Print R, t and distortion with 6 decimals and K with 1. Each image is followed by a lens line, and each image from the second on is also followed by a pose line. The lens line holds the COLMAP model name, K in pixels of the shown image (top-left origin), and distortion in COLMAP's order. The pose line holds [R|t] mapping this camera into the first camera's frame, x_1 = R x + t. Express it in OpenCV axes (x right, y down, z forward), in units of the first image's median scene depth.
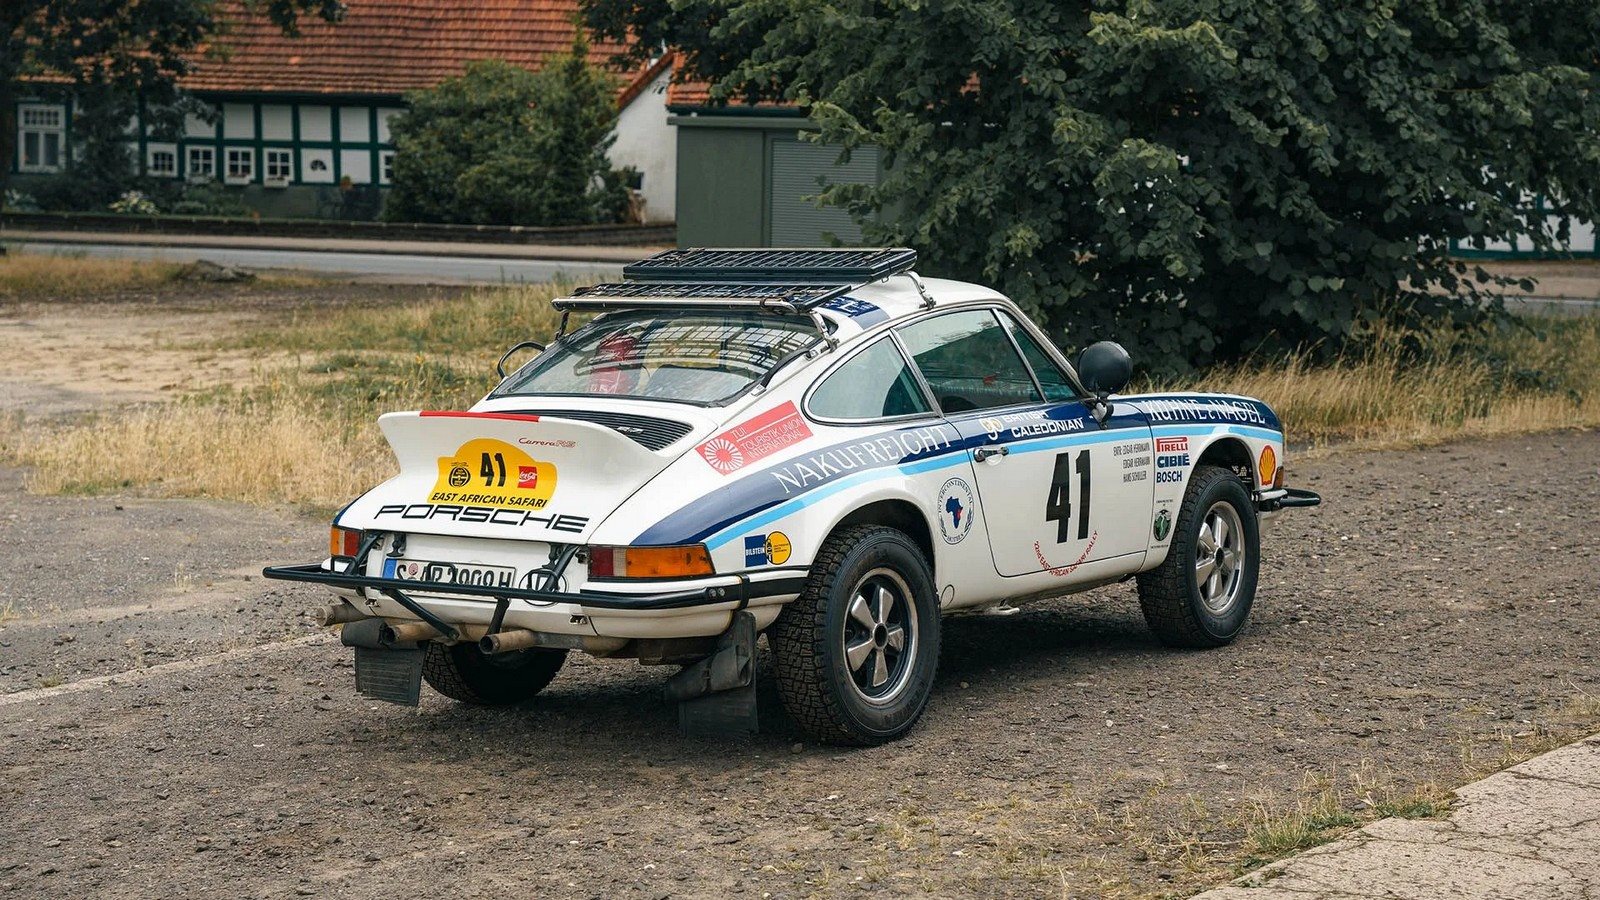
lens RADIAL K [[3049.1, 0, 776.6], [0, 3049.1, 450.5], [0, 0, 1]] dist [0.275404, 0.046656]
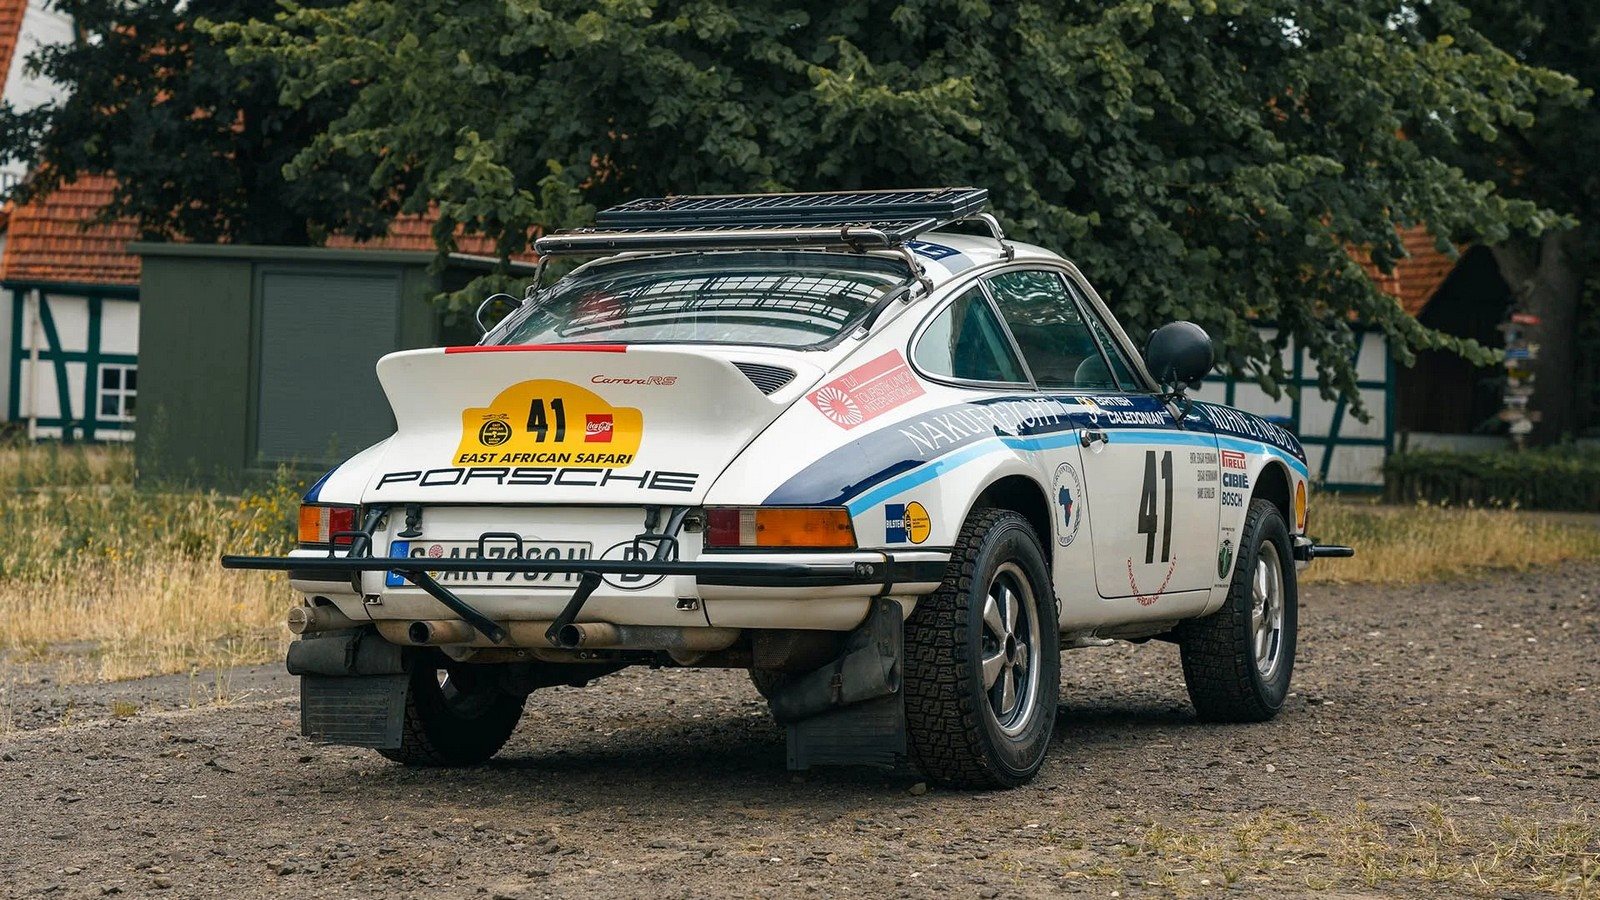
lens RADIAL K [[3636.1, 0, 733.3], [0, 3636.1, 445.8], [0, 0, 1]] dist [0.272261, 0.193244]
pose [[0.980918, 0.013923, 0.193925, -0.215059], [0.002516, 0.996440, -0.084268, 0.086130], [-0.194408, 0.083148, 0.977390, 0.091143]]
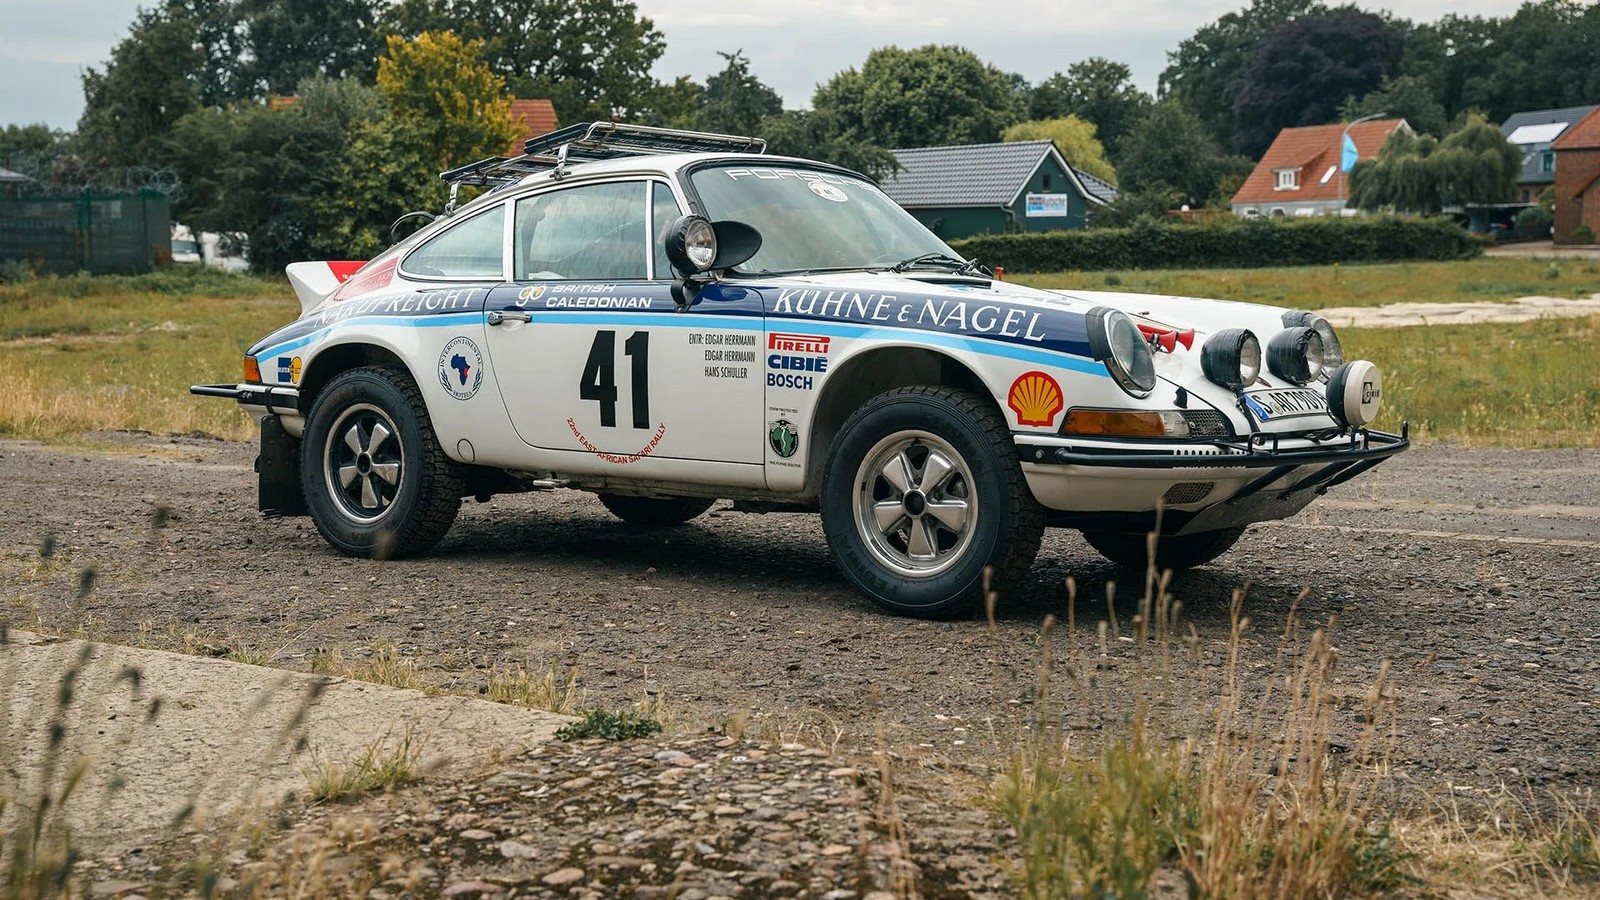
lens RADIAL K [[2072.6, 0, 800.0], [0, 2072.6, 450.0], [0, 0, 1]] dist [0.021501, 0.409875]
pose [[-0.024897, 0.082577, -0.996274, 0.784946], [-0.089636, 0.992384, 0.084495, -0.023542], [0.995663, 0.091406, -0.017306, 1.155308]]
